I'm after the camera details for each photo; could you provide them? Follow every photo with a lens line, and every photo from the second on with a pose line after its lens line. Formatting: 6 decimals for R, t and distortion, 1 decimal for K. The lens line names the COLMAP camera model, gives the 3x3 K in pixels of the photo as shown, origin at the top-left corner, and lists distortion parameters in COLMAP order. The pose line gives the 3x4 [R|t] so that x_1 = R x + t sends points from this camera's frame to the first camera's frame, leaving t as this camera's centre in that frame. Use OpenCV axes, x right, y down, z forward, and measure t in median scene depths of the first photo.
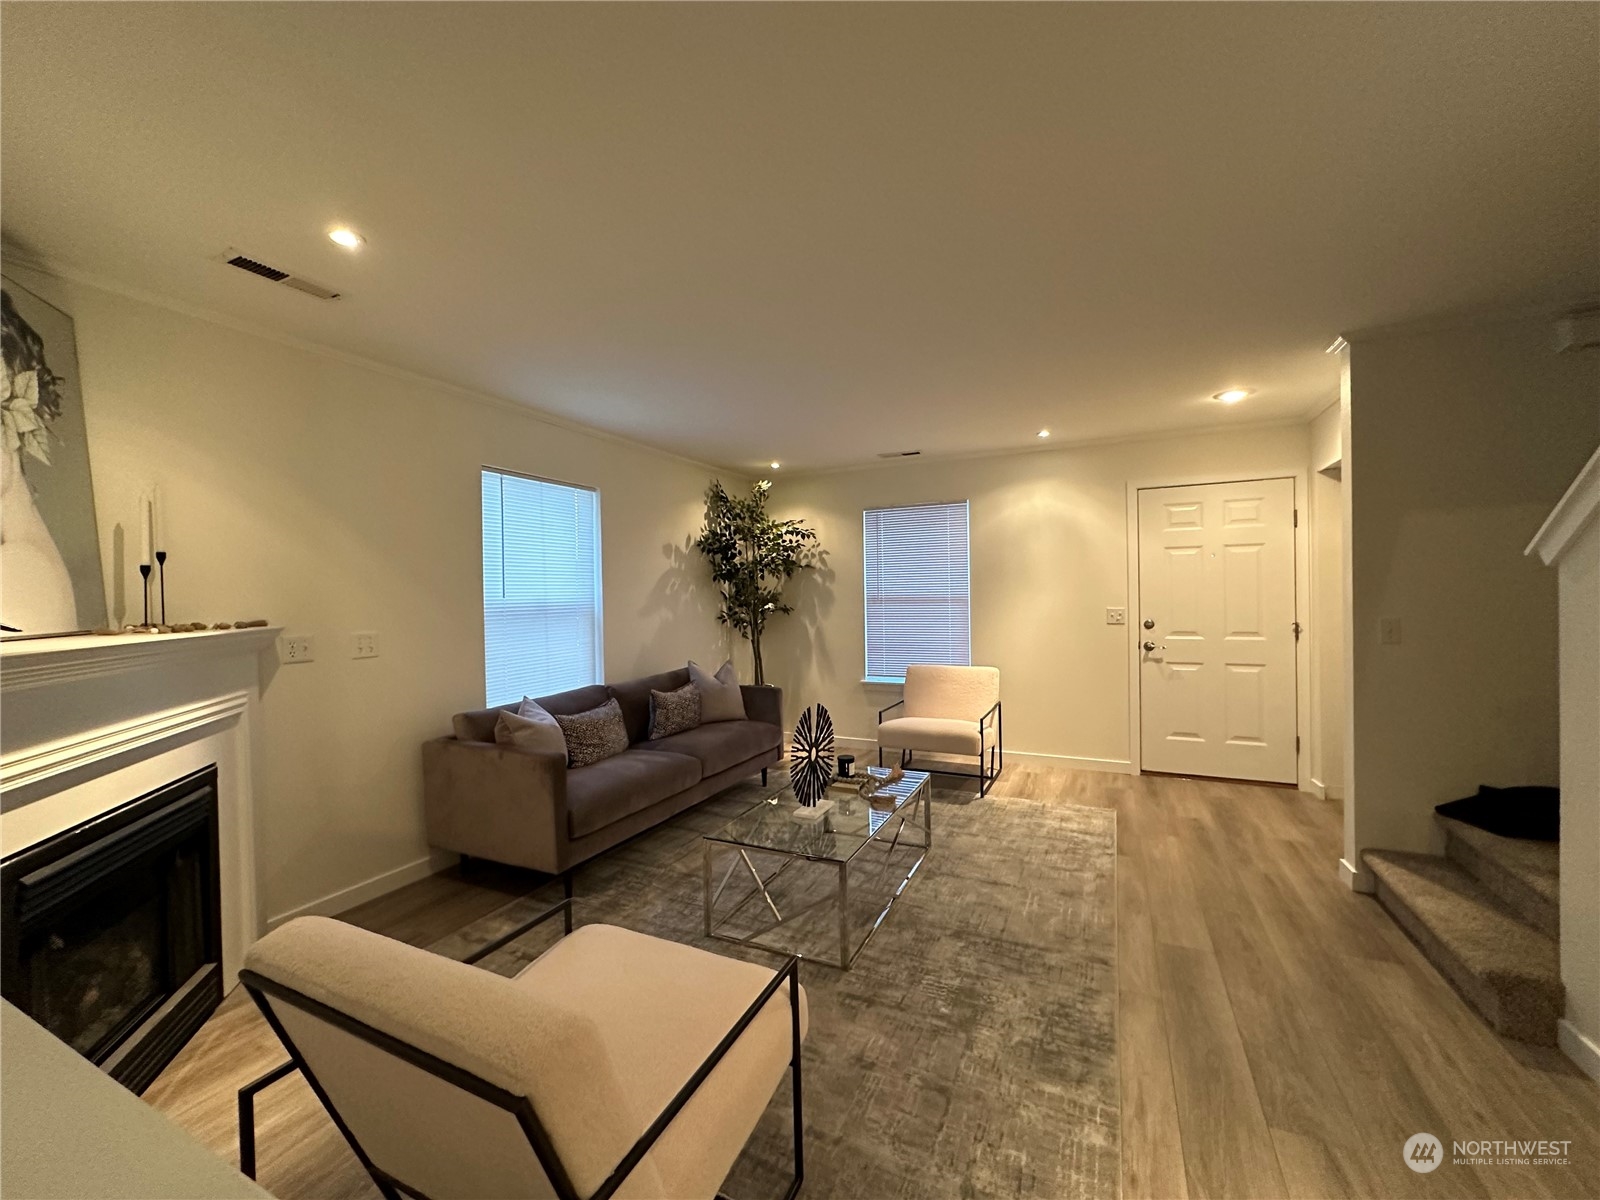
lens RADIAL K [[649.4, 0, 800.0], [0, 649.4, 600.0], [0, 0, 1]] dist [-0.000989, -0.000119]
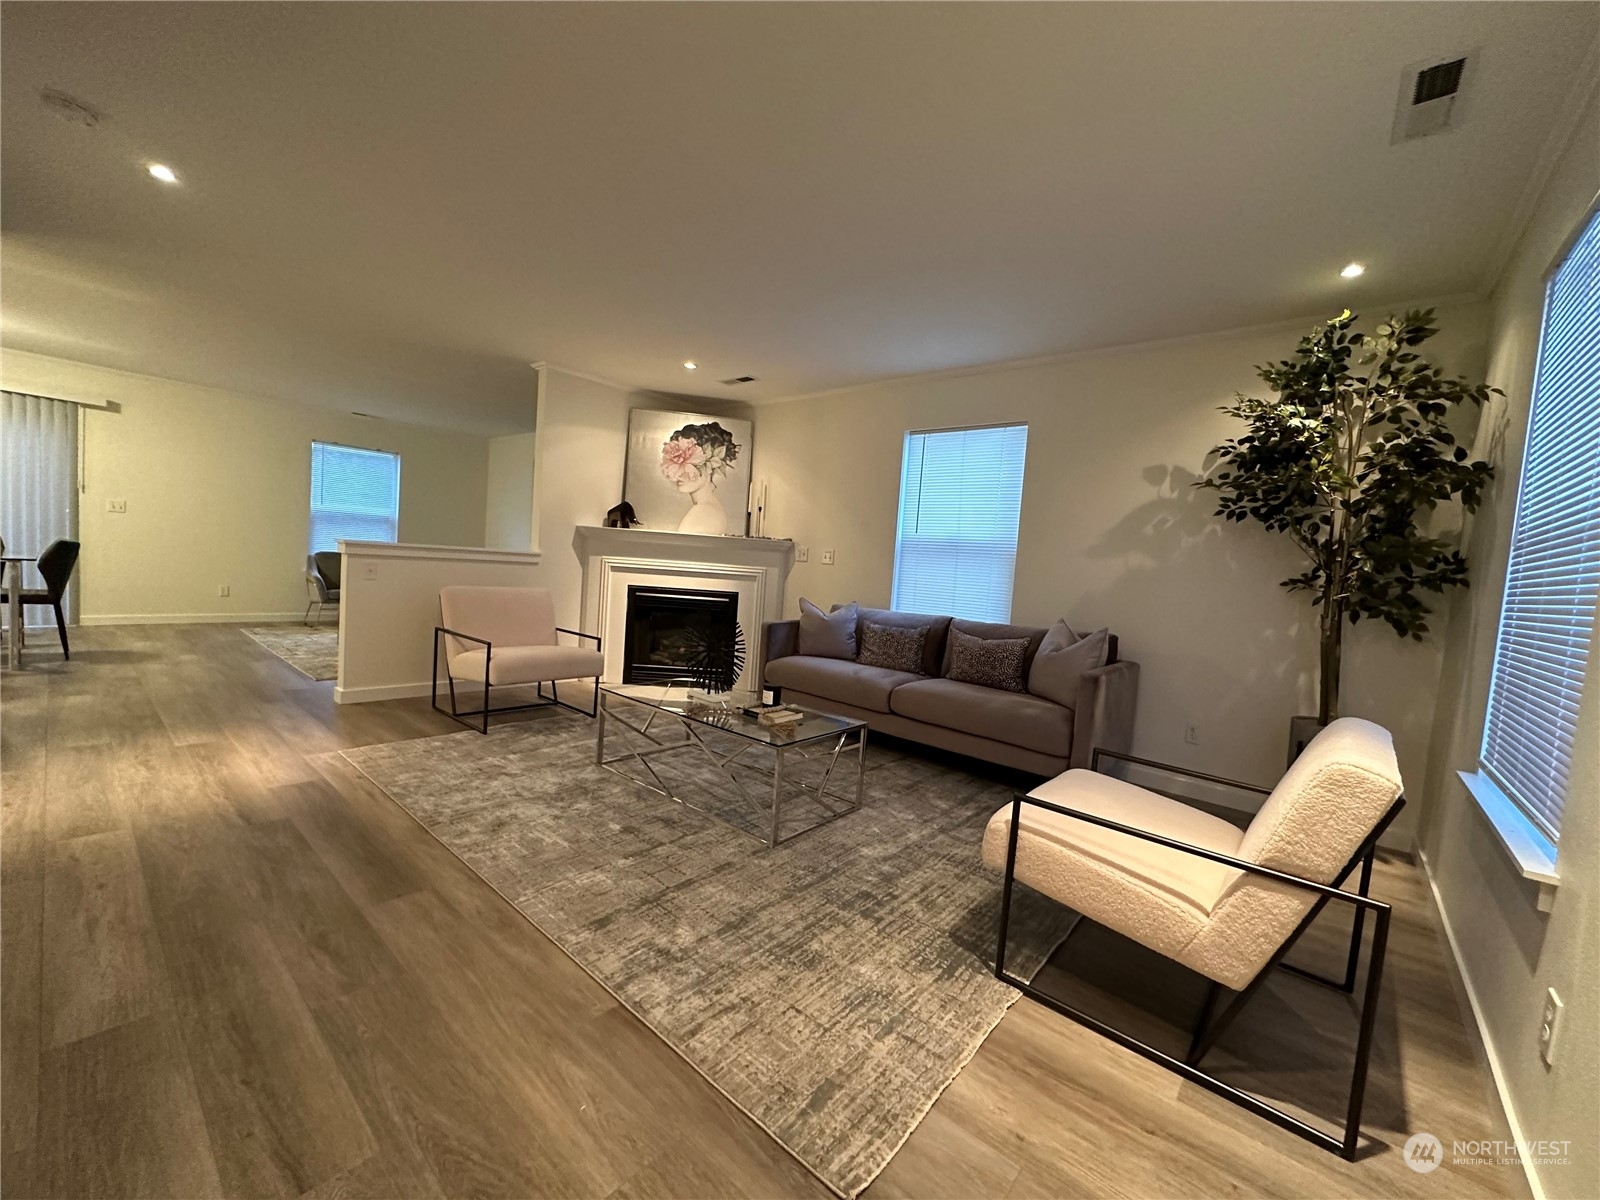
lens RADIAL K [[636.0, 0, 800.0], [0, 636.0, 600.0], [0, 0, 1]] dist [-0.002564, -0.000261]
pose [[-0.265023, 0.061765, -0.962262, 0.808842], [-0.068074, 0.994258, 0.082568, 0.042359], [0.961836, 0.087388, -0.259297, 1.117365]]
